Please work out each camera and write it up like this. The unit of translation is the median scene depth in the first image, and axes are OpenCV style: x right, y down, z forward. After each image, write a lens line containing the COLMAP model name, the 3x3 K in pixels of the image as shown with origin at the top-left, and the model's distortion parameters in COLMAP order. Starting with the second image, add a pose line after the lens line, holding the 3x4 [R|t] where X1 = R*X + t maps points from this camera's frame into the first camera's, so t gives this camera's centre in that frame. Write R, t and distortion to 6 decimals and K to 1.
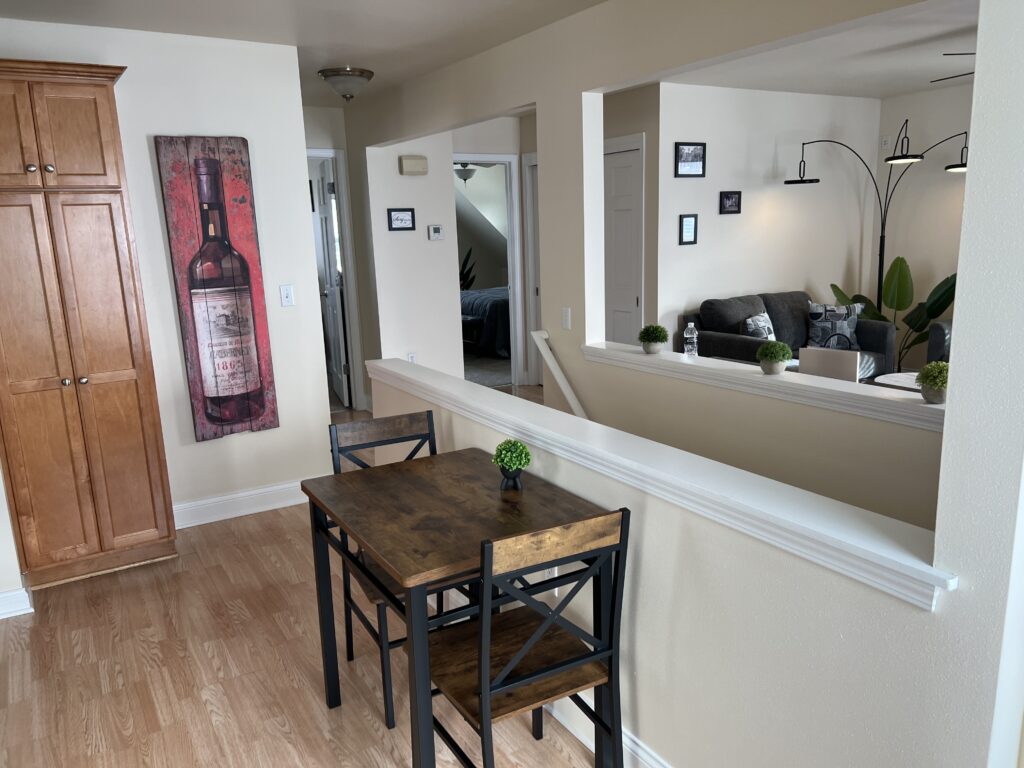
lens RADIAL K [[768.2, 0, 519.4], [0, 768.2, 384.3], [0, 0, 1]] dist [0.053290, -0.069170]
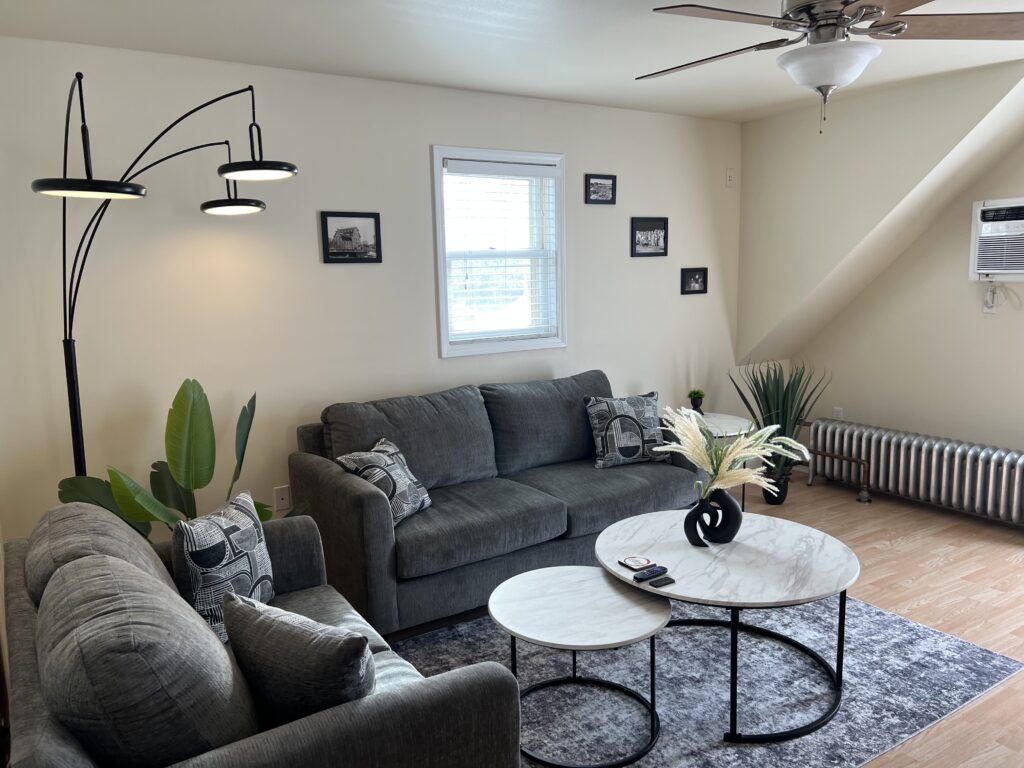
lens RADIAL K [[771.6, 0, 510.2], [0, 771.6, 389.8], [0, 0, 1]] dist [0.059269, -0.059397]
pose [[-0.007672, -0.118424, 0.992933, 0.018605], [0.226360, 0.966982, 0.117078, -0.177740], [-0.974013, 0.225659, 0.019388, 0.839189]]
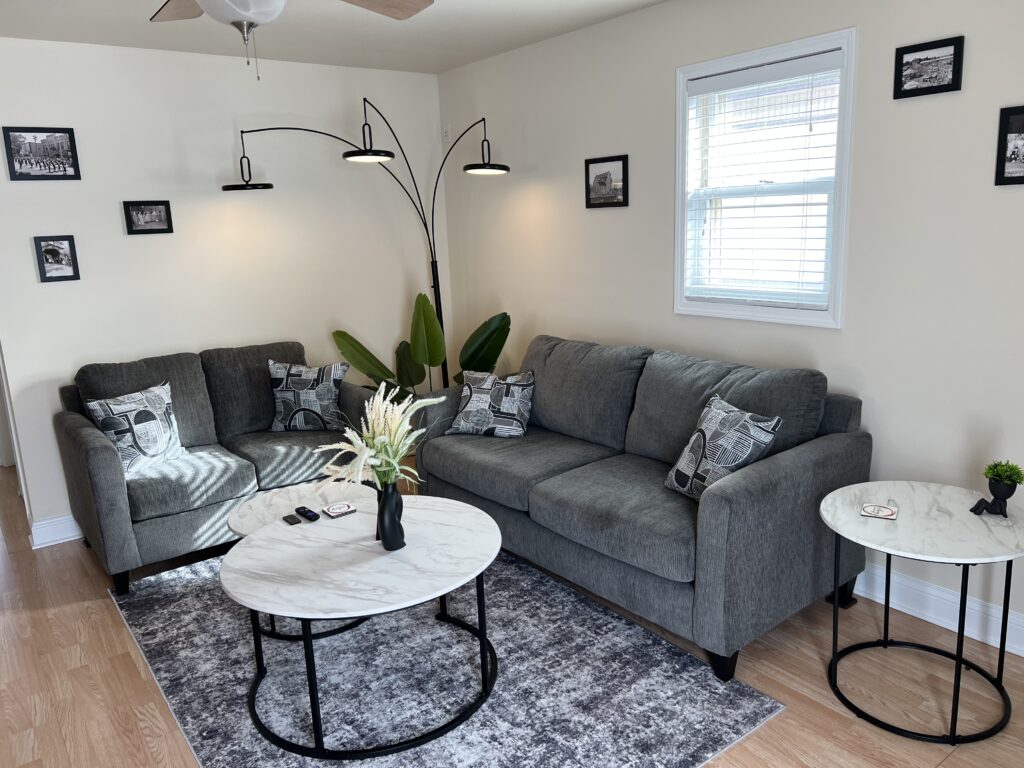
lens RADIAL K [[768.2, 0, 519.4], [0, 768.2, 384.3], [0, 0, 1]] dist [0.053290, -0.069170]
pose [[0.995236, -0.023902, 0.094521, 0.536674], [0.023160, 0.999692, 0.008939, -0.088362], [-0.094706, -0.006707, 0.995483, 0.295196]]
